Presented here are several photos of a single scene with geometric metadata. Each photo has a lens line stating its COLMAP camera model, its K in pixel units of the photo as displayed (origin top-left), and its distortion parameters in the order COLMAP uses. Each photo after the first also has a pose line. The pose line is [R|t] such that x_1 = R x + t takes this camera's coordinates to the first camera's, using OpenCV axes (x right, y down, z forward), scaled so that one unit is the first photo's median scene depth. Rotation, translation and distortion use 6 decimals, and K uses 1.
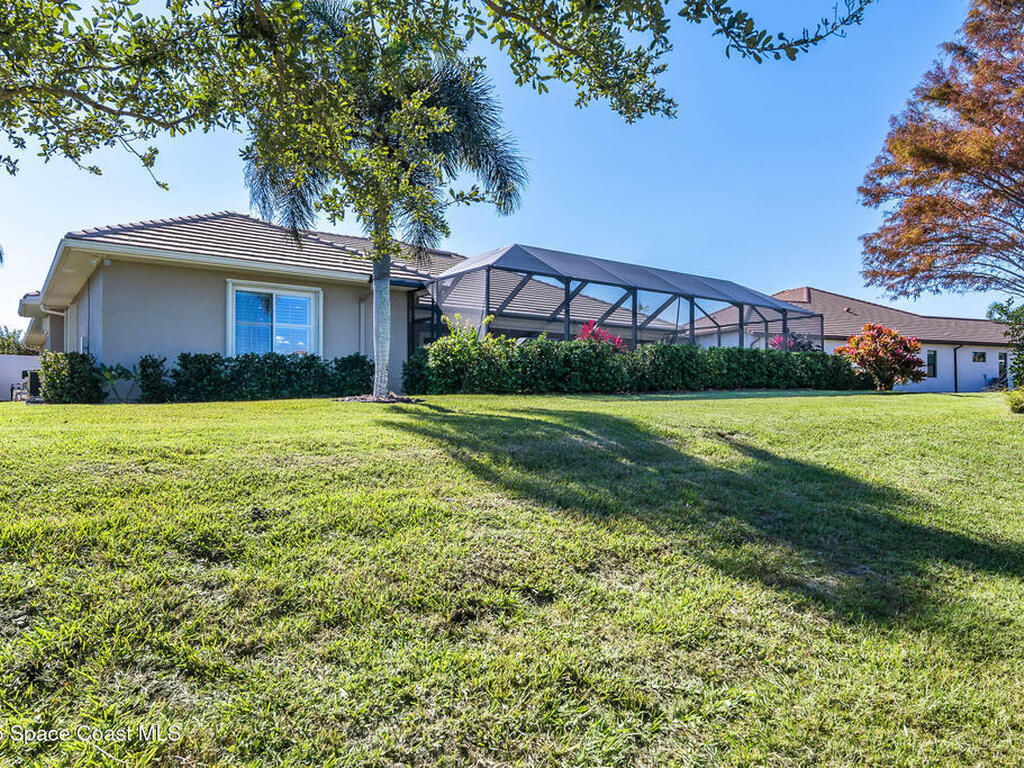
lens RADIAL K [[639.5, 0, 509.7], [0, 639.5, 382.6], [0, 0, 1]] dist [-0.001605, 0.000094]
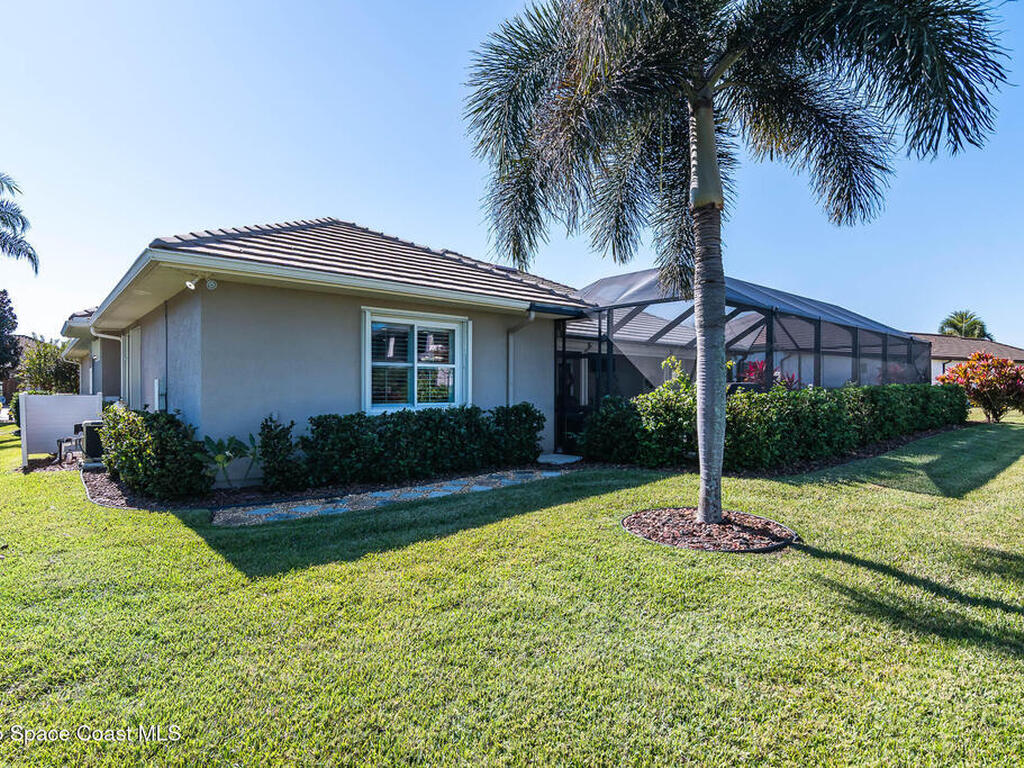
lens RADIAL K [[542.2, 0, 514.9], [0, 542.2, 387.1], [0, 0, 1]] dist [-0.002368, -0.000598]
pose [[0.998540, 0.004027, 0.053872, -0.292005], [-0.004956, 0.999841, 0.017119, -0.078161], [-0.053795, -0.017361, 0.998401, 0.351395]]
